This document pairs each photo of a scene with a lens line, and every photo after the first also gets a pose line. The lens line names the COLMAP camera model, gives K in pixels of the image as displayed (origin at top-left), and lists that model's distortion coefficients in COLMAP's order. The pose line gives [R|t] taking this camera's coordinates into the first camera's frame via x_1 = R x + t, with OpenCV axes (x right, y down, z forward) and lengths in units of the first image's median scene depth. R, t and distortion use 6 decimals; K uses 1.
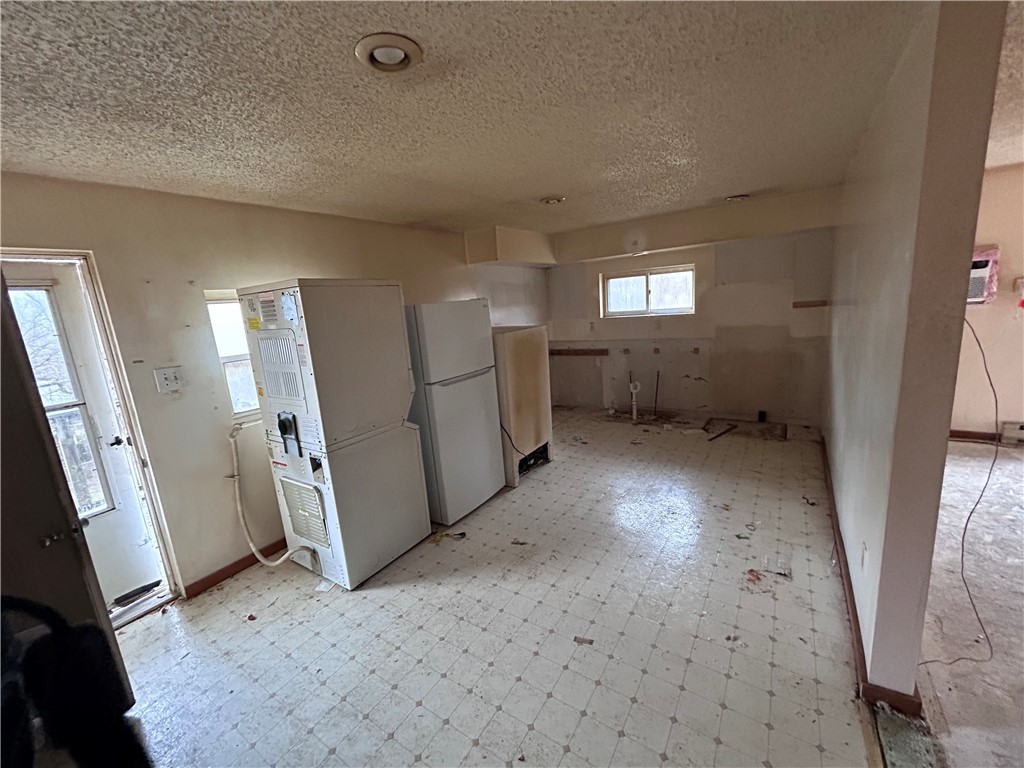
lens RADIAL K [[409.8, 0, 509.1], [0, 409.8, 383.9], [0, 0, 1]] dist [0.001209, -0.000069]
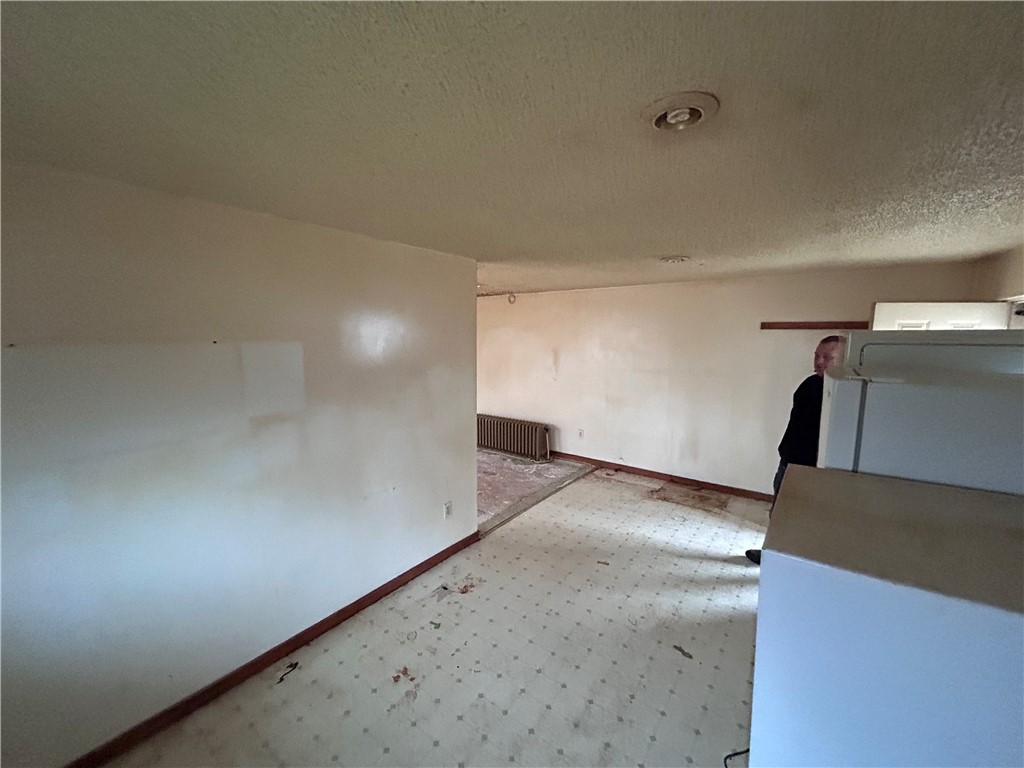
lens RADIAL K [[409.8, 0, 510.9], [0, 409.8, 381.9], [0, 0, 1]] dist [0.001209, -0.000069]
pose [[-0.995532, 0.073027, 0.059853, 0.119199], [0.087945, 0.947871, 0.306279, -0.179680], [-0.034367, 0.310175, -0.950058, 0.702295]]
